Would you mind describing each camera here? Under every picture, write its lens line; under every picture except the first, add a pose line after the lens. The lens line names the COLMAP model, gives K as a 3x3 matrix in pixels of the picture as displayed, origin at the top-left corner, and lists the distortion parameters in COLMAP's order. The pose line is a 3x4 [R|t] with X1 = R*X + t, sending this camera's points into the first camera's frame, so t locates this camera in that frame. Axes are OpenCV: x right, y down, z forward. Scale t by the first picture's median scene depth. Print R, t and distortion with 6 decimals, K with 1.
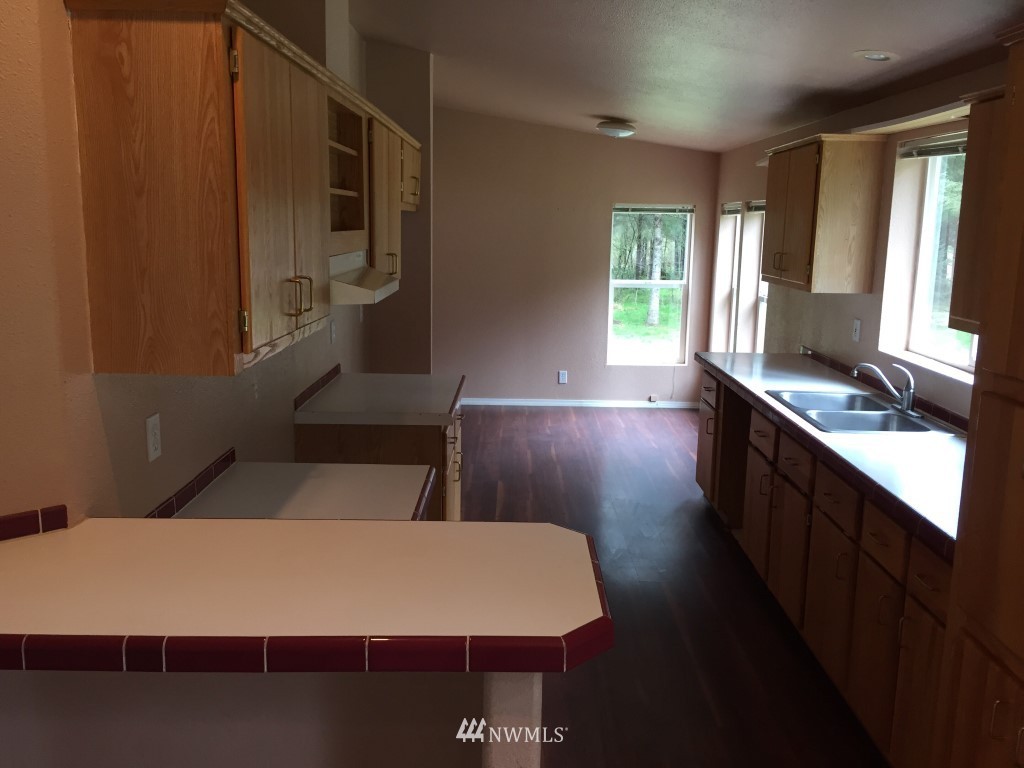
lens RADIAL K [[869.8, 0, 511.1], [0, 869.8, 382.6], [0, 0, 1]] dist [0.061851, -0.142276]
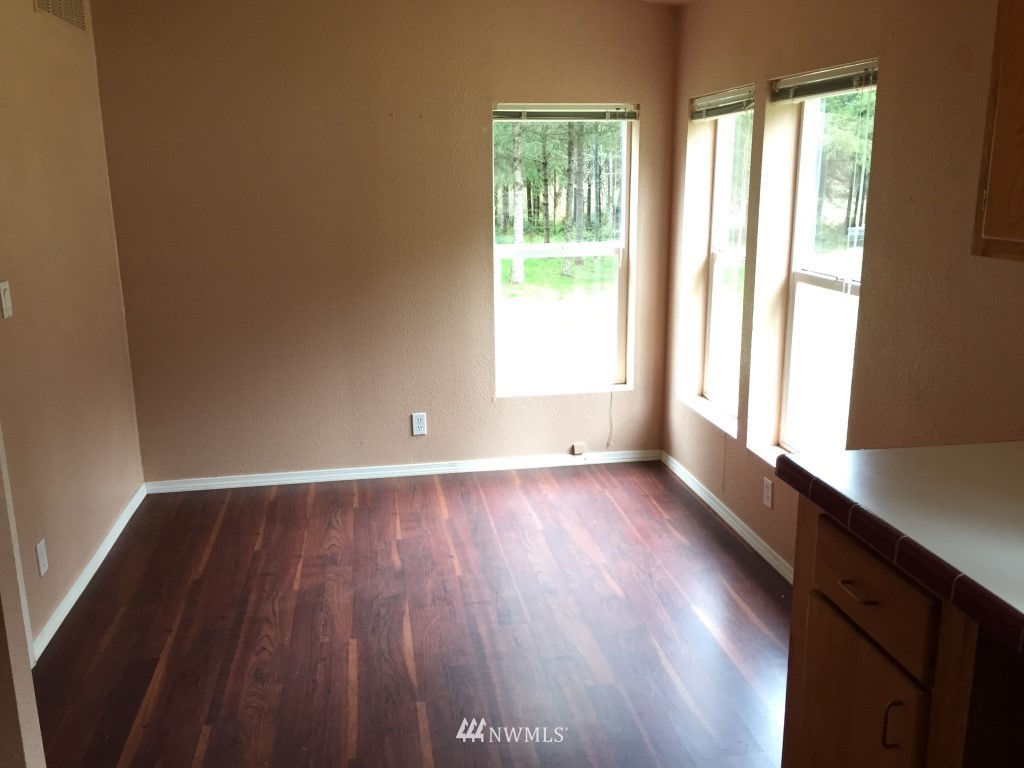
lens RADIAL K [[869.8, 0, 511.1], [0, 869.8, 382.6], [0, 0, 1]] dist [0.061851, -0.142276]
pose [[0.984784, -0.065102, 0.161127, 0.030502], [0.056082, 0.996627, 0.059916, -0.065287], [-0.164484, -0.049968, 0.985113, 0.458410]]
